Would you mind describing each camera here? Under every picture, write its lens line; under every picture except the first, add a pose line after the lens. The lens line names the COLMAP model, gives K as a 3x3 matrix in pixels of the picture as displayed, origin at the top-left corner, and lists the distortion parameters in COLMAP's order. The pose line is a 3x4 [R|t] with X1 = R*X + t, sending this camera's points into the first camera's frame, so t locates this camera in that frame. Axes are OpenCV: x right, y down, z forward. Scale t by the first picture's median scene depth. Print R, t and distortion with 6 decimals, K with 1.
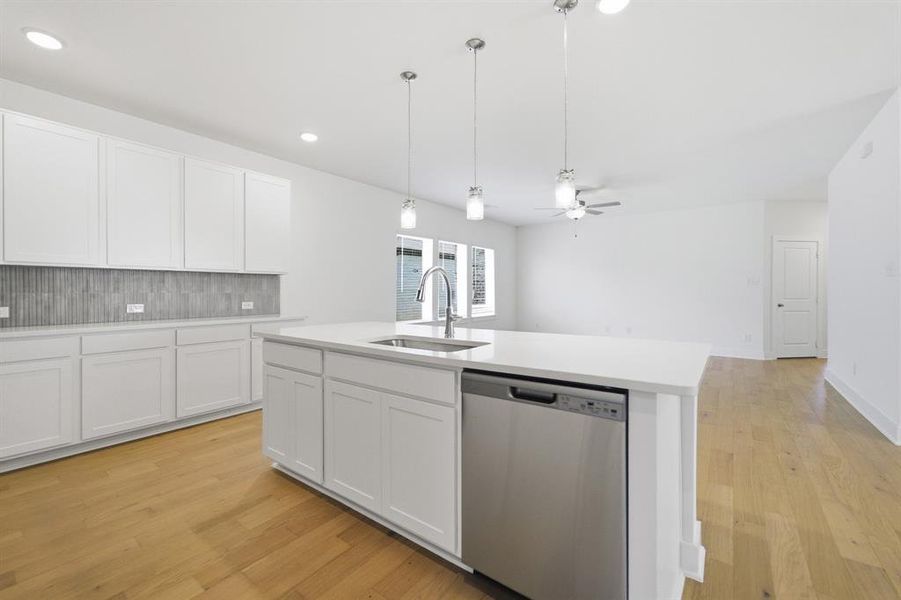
lens RADIAL K [[372.9, 0, 449.9], [0, 372.9, 296.8], [0, 0, 1]] dist [-0.001662, -0.000047]
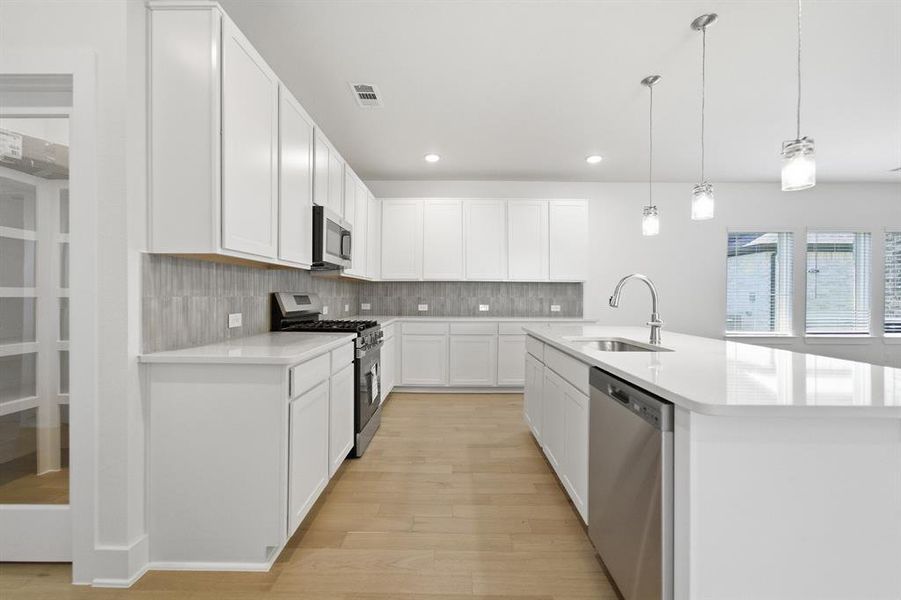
lens RADIAL K [[371.6, 0, 451.3], [0, 371.6, 310.3], [0, 0, 1]] dist [-0.041918, 0.000014]
pose [[0.597492, 0.033521, -0.801174, 0.259957], [-0.017201, 0.999432, 0.028988, 0.000268], [0.801690, -0.003539, 0.597729, -0.000856]]
